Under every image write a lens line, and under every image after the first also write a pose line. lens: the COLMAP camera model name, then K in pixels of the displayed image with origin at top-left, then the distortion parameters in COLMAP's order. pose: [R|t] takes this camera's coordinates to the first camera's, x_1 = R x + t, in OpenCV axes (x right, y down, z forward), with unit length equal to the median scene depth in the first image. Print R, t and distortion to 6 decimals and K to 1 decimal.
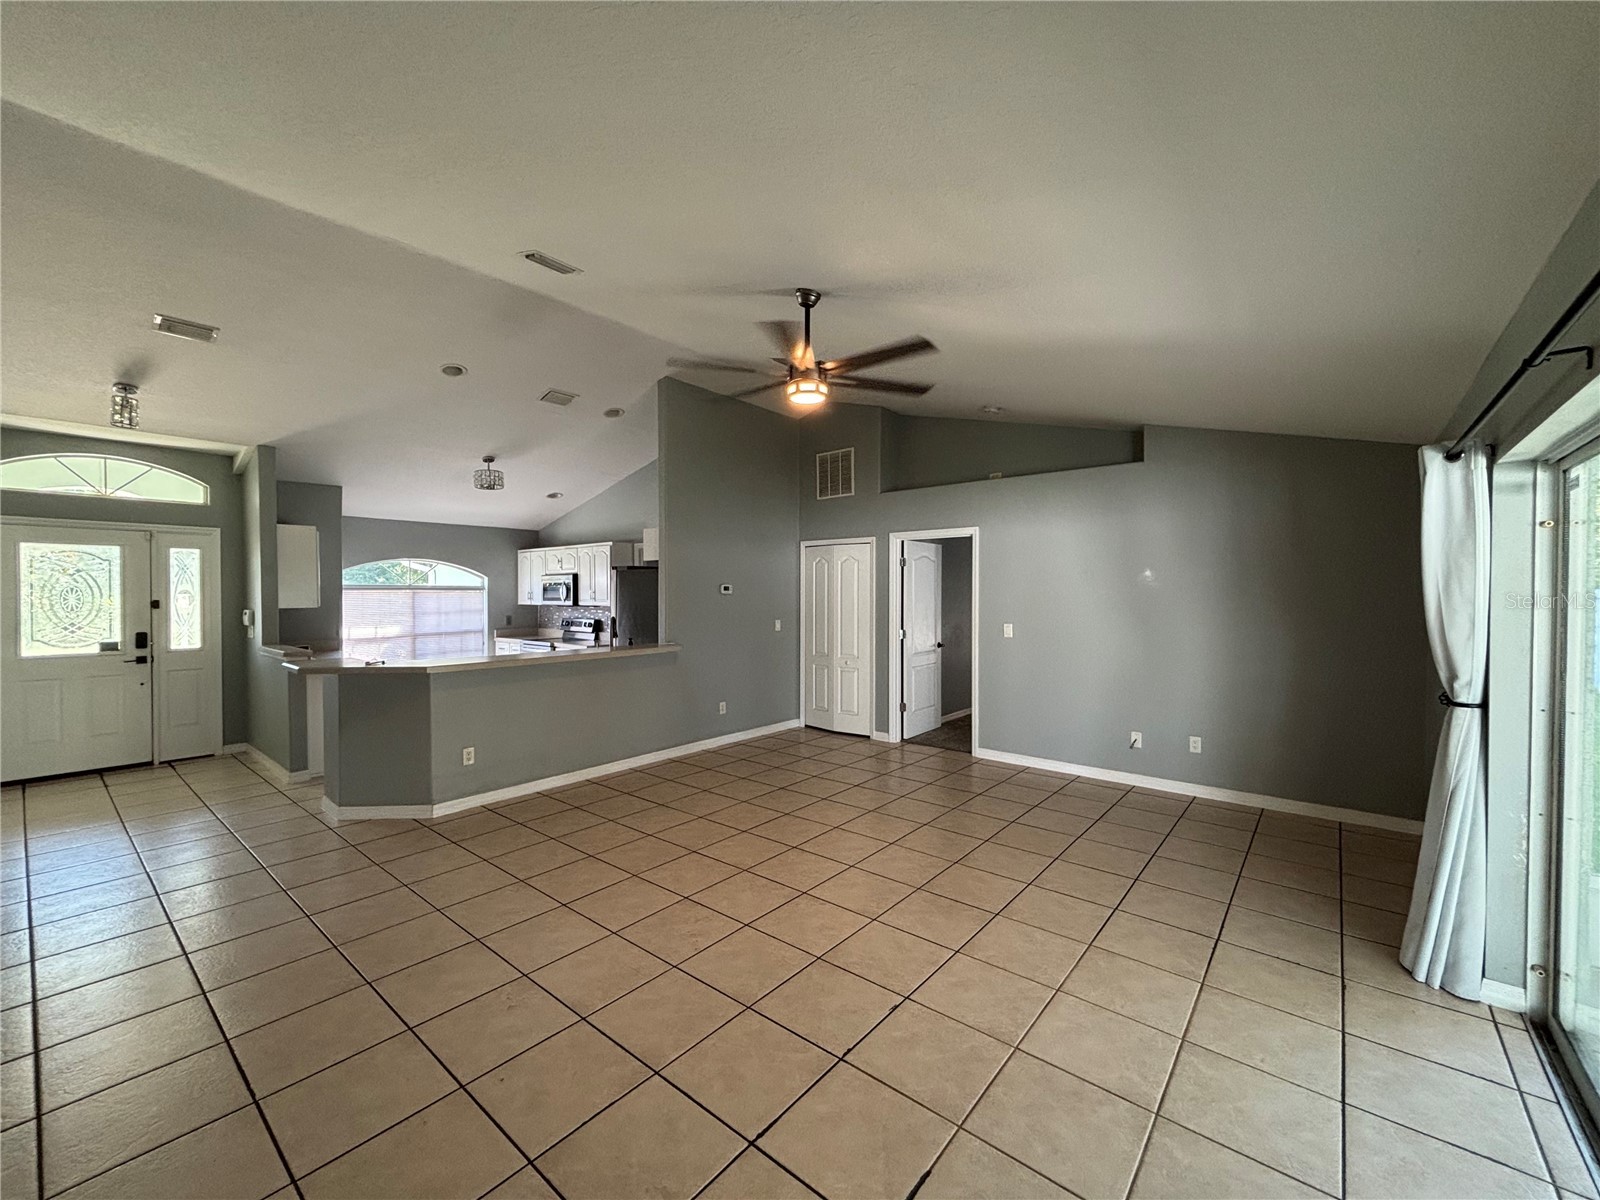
lens RADIAL K [[648.8, 0, 796.3], [0, 648.8, 607.1], [0, 0, 1]] dist [0.004266, -0.000374]
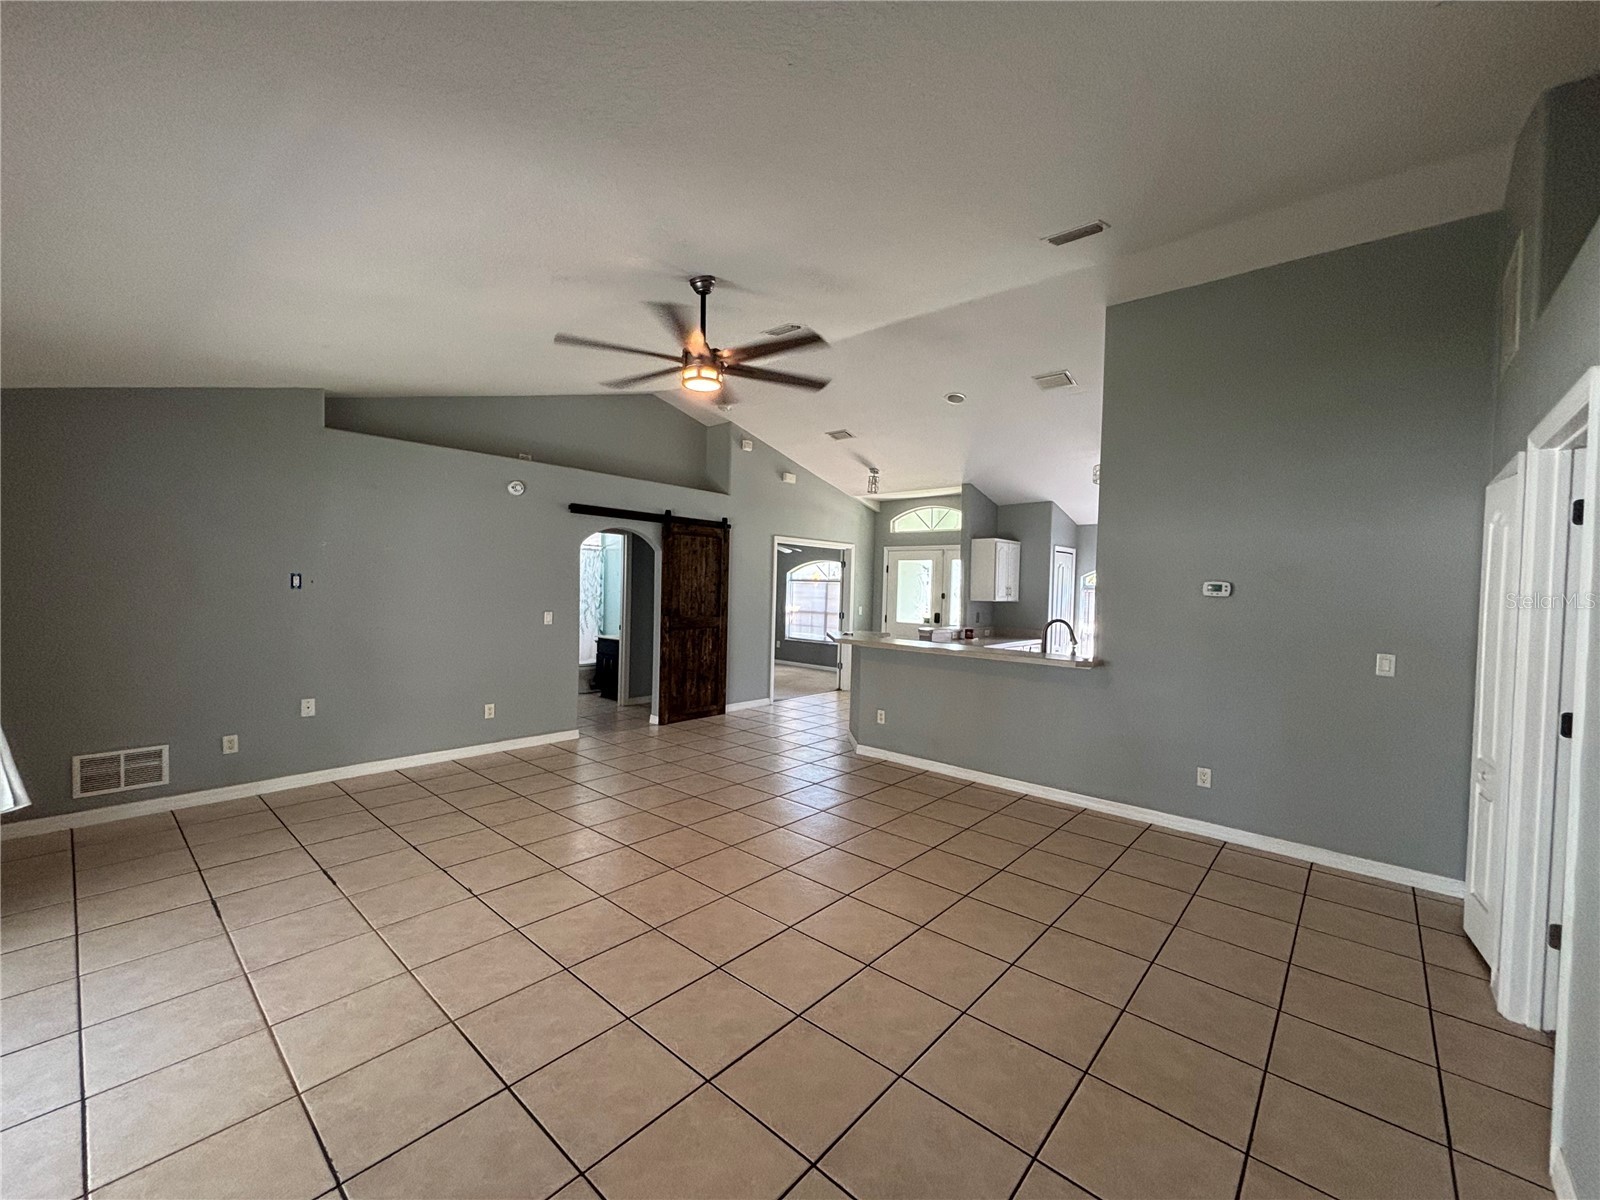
lens RADIAL K [[648.8, 0, 804.0], [0, 648.8, 601.7], [0, 0, 1]] dist [0.004266, -0.000374]
pose [[-0.026687, 0.024648, -0.999340, 0.624053], [-0.047049, 0.998557, 0.025885, -0.015428], [0.998536, 0.047708, -0.025488, 0.730300]]
